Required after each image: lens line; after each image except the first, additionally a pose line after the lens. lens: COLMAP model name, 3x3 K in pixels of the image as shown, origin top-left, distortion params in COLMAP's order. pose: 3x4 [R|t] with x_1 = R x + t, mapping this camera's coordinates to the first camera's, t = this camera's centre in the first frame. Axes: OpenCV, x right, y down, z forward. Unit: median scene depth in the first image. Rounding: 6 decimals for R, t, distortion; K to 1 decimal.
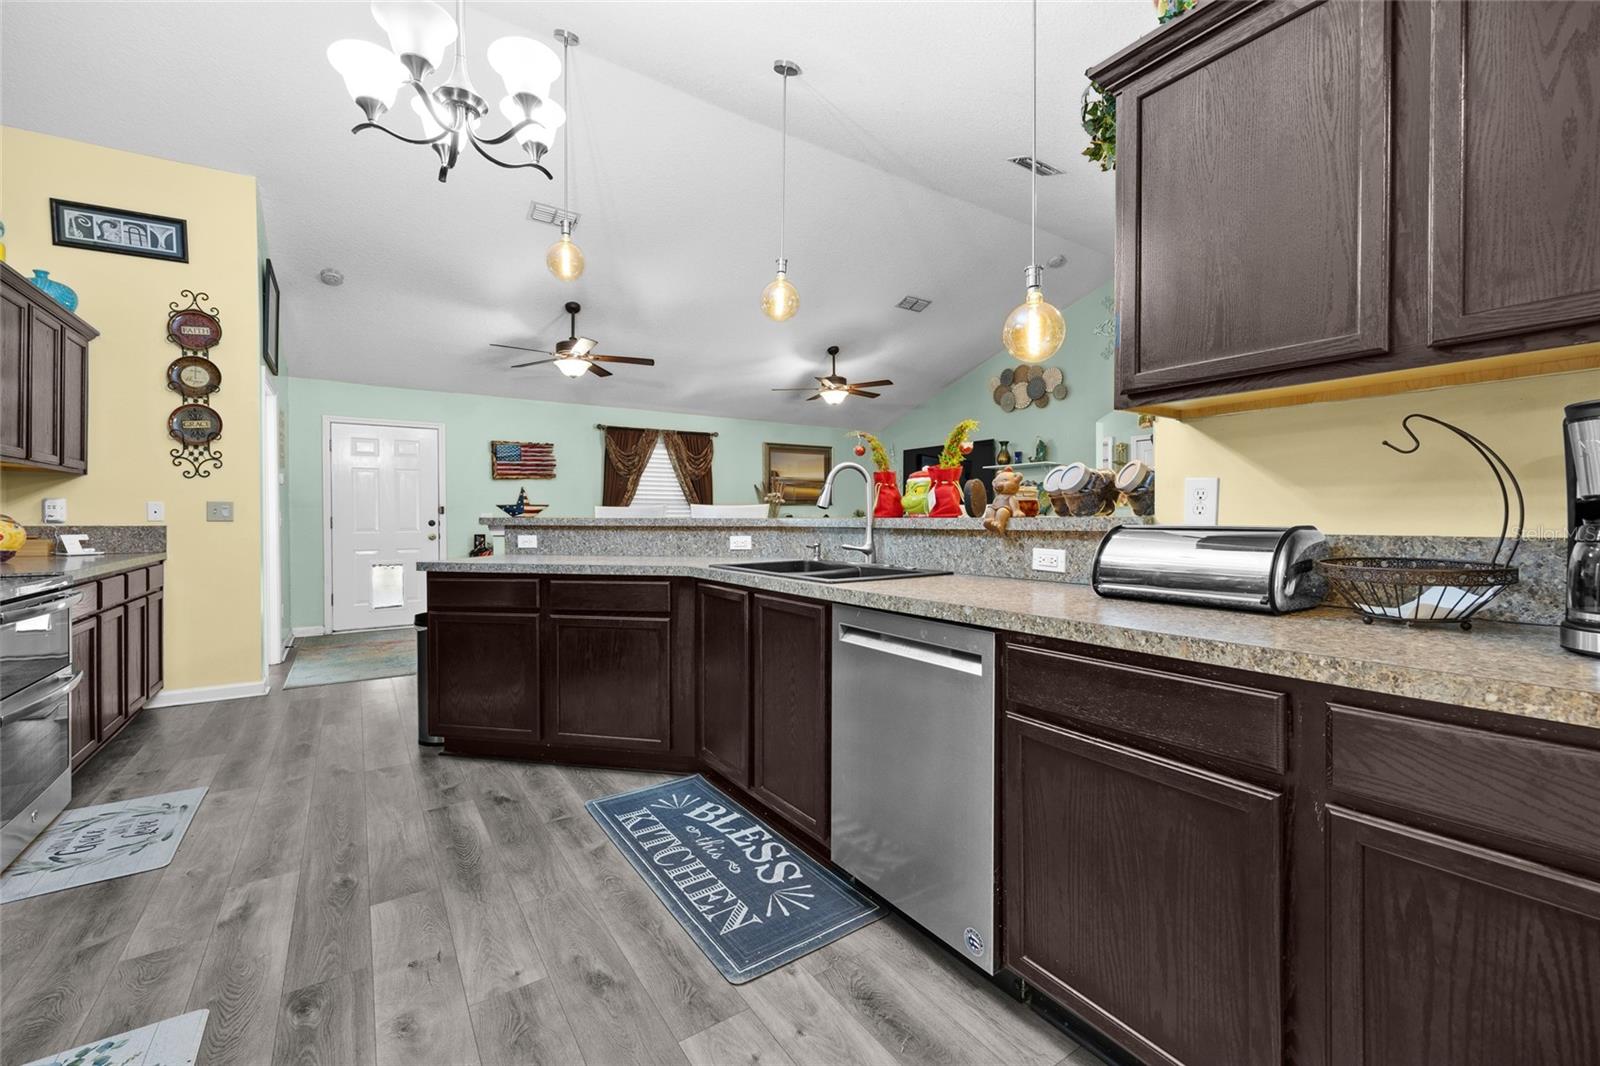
lens RADIAL K [[665.2, 0, 800.0], [0, 665.2, 533.0], [0, 0, 1]] dist [0.004439, 0.000308]
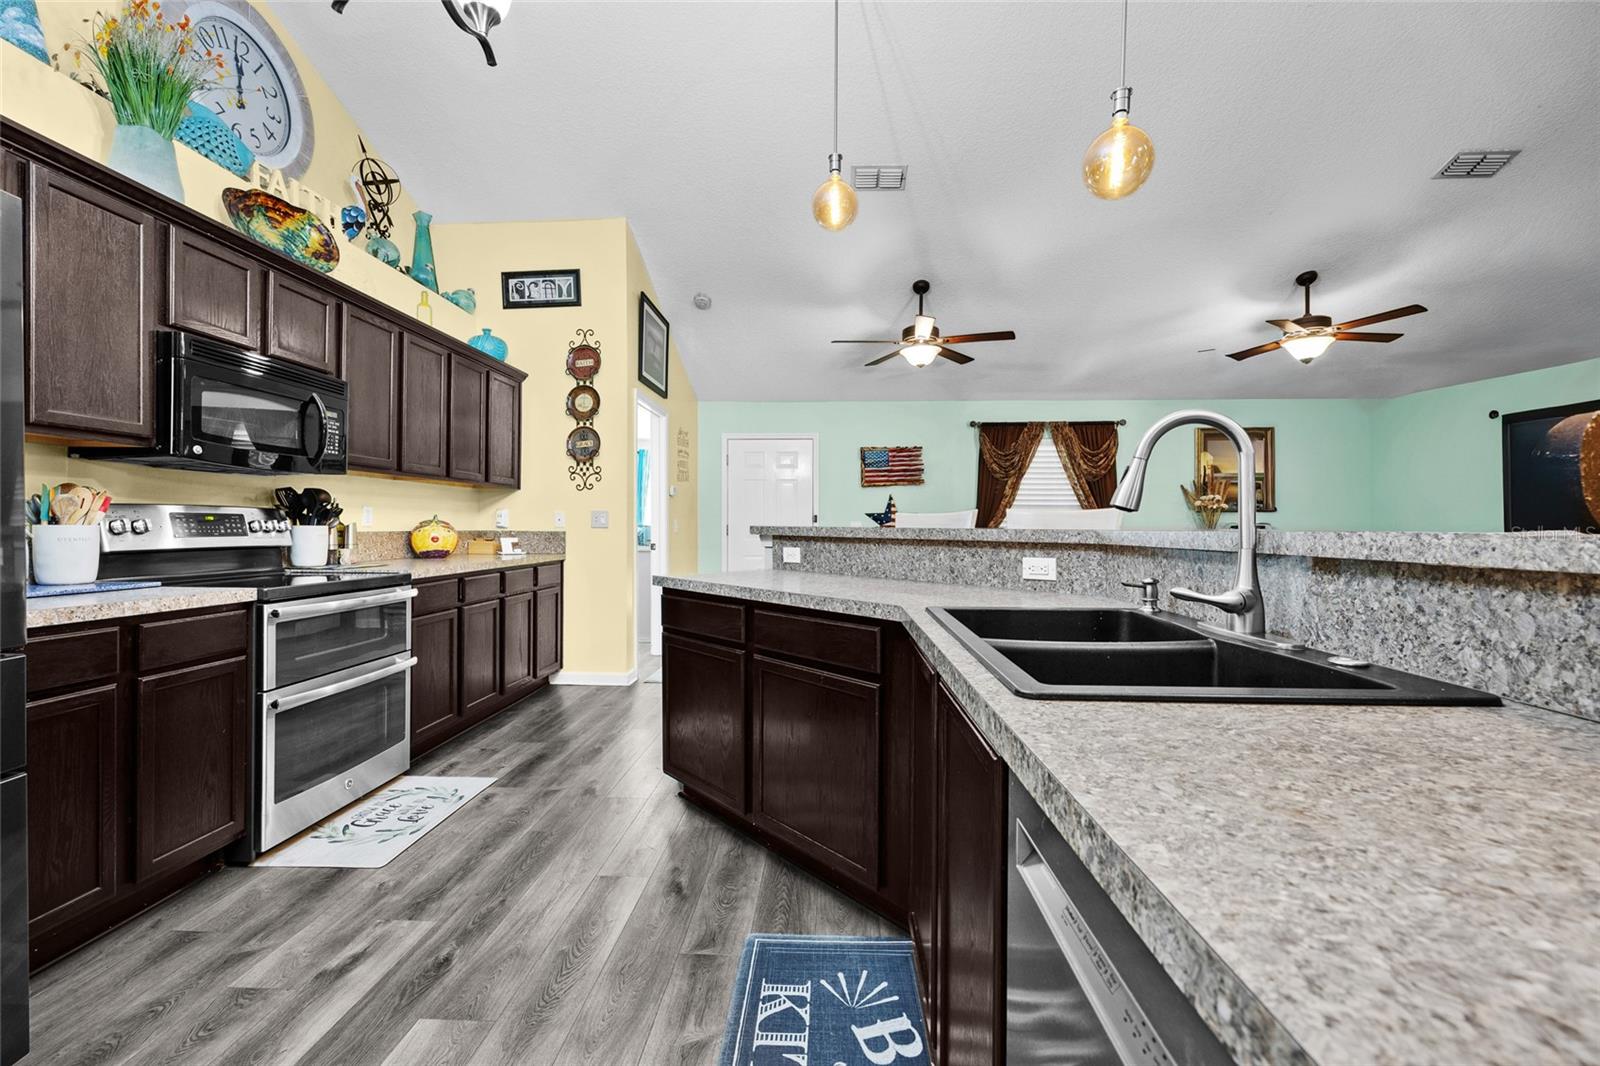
lens RADIAL K [[665.2, 0, 800.0], [0, 665.2, 533.0], [0, 0, 1]] dist [0.004439, 0.000308]
pose [[0.800688, 0.012243, -0.598956, 0.115298], [-0.020788, 0.999757, -0.007353, -0.010472], [0.598721, 0.018338, 0.800748, 0.404168]]
